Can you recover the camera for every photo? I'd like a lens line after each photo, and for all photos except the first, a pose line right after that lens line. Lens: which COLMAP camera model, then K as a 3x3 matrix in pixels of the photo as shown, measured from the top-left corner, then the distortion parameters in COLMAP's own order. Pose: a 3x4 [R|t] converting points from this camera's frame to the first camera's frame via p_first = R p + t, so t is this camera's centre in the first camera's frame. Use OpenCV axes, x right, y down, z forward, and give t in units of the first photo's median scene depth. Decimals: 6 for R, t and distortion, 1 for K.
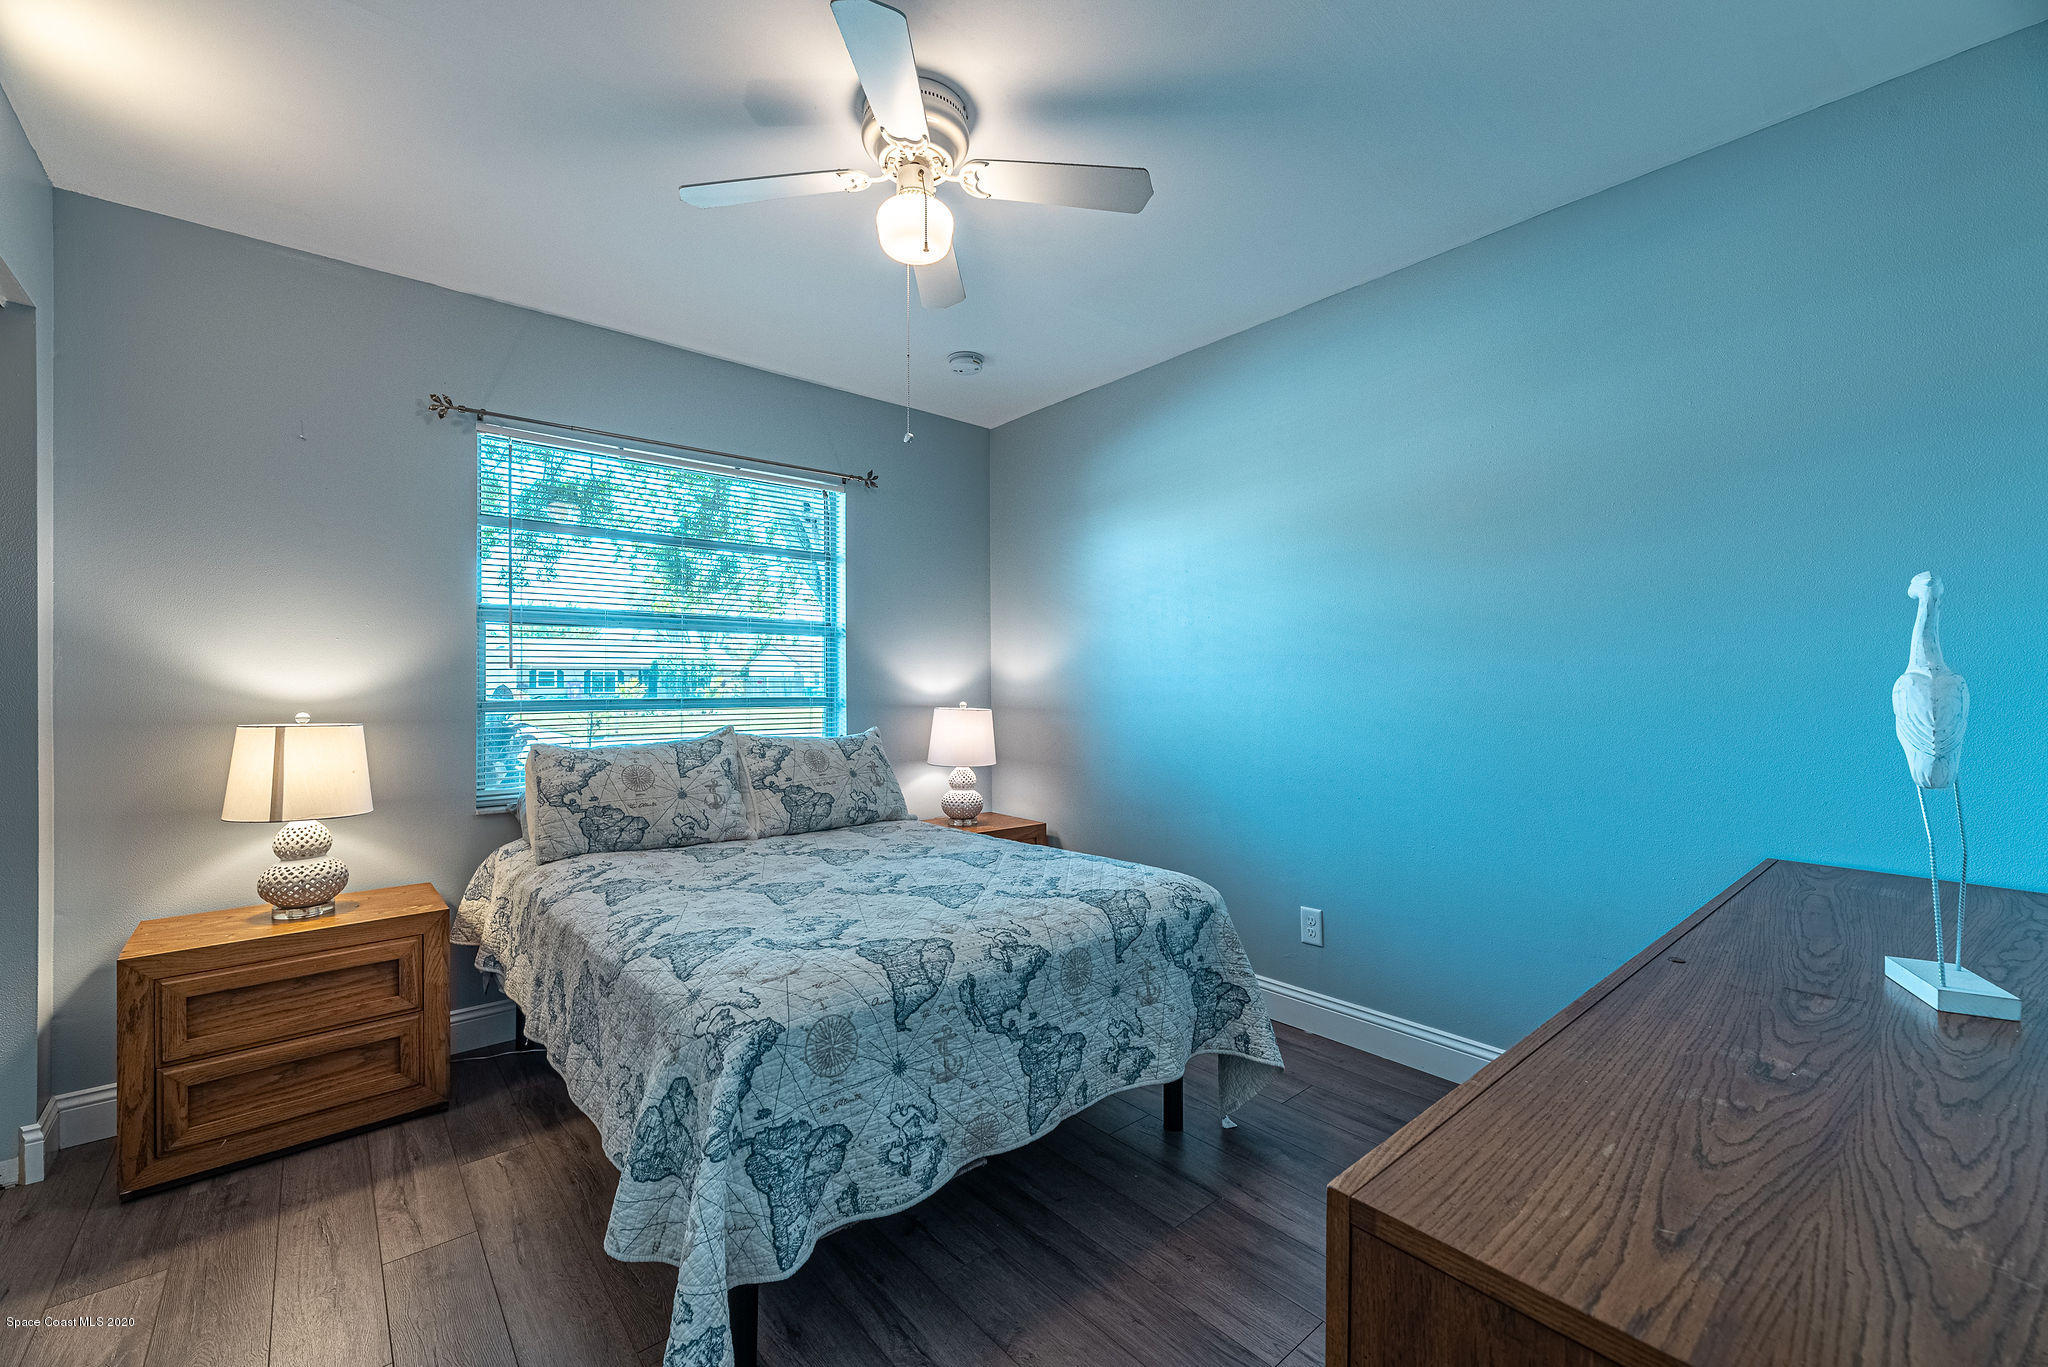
lens RADIAL K [[804.9, 0, 1027.0], [0, 804.9, 687.9], [0, 0, 1]] dist [0.000329, 0.000101]
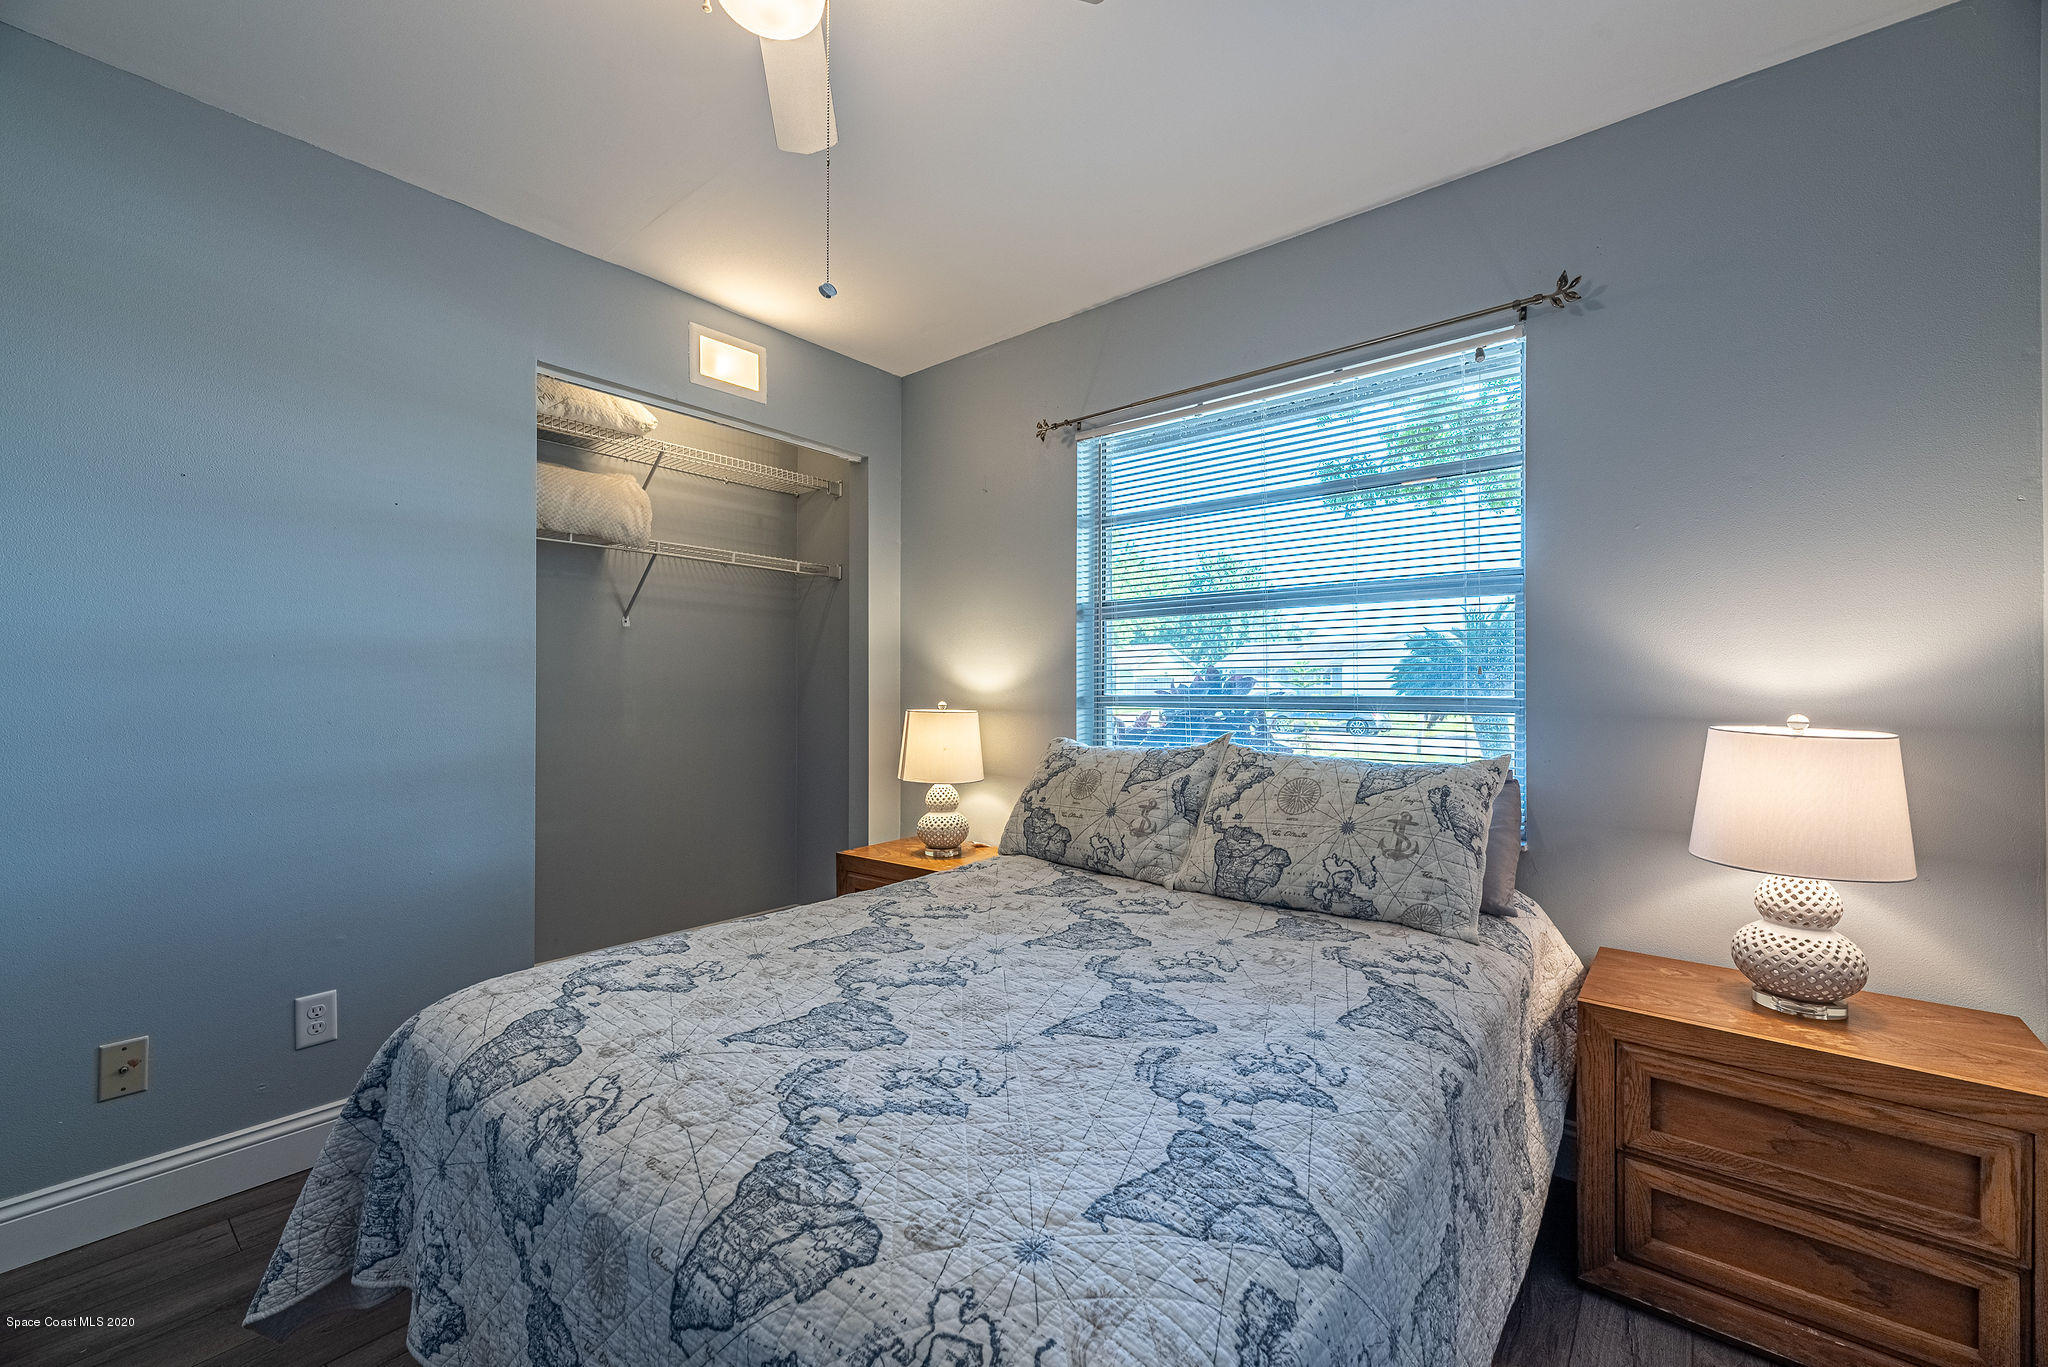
lens RADIAL K [[827.2, 0, 1026.8], [0, 827.2, 681.4], [0, 0, 1]] dist [-0.000939, 0.000048]
pose [[0.166674, 0.001105, -0.986012, 0.404442], [0.001446, 0.999998, 0.001365, -0.002052], [0.986011, -0.001653, 0.166672, 0.788342]]
